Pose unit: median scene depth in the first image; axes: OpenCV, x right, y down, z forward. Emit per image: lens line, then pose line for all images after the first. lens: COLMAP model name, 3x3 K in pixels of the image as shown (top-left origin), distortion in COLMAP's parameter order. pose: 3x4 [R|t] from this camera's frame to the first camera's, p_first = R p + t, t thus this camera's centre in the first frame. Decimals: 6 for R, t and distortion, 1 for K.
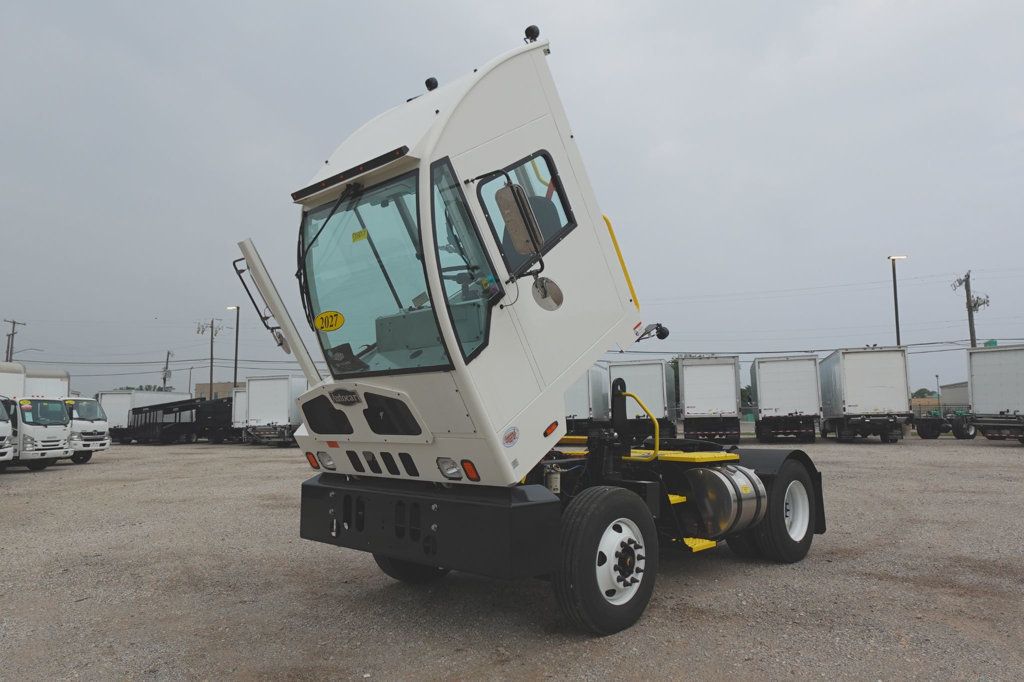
lens RADIAL K [[725.5, 0, 510.4], [0, 725.5, 350.9], [0, 0, 1]] dist [0.000440, 0.004674]
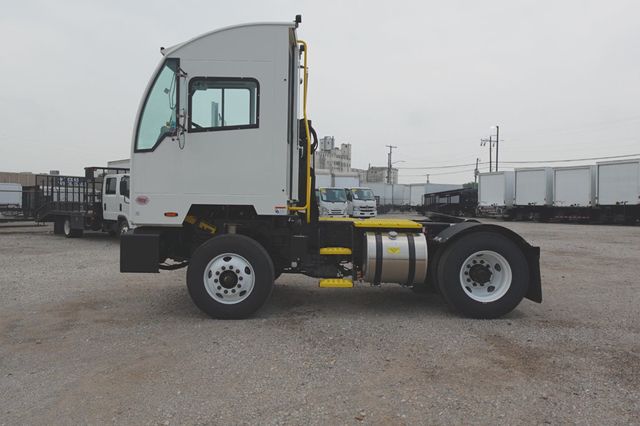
lens RADIAL K [[493.4, 0, 321.5], [0, 493.4, 211.4], [0, 0, 1]] dist [-0.001851, 0.010364]
pose [[0.680976, 0.029548, -0.731709, 0.760432], [0.050960, 0.994851, 0.087601, 0.034306], [0.730530, -0.096942, 0.675964, 0.280993]]
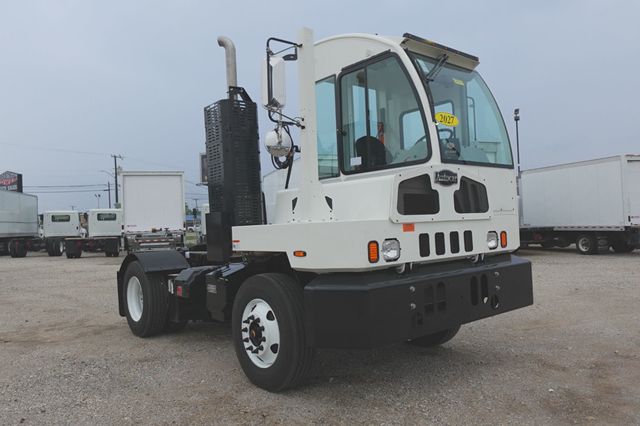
lens RADIAL K [[493.4, 0, 323.1], [0, 493.4, 214.2], [0, 0, 1]] dist [-0.001851, 0.010364]
pose [[0.097929, 0.021675, 0.994957, -0.690541], [-0.053672, 0.998423, -0.016468, 0.082426], [-0.993745, -0.051789, 0.098937, 0.779535]]
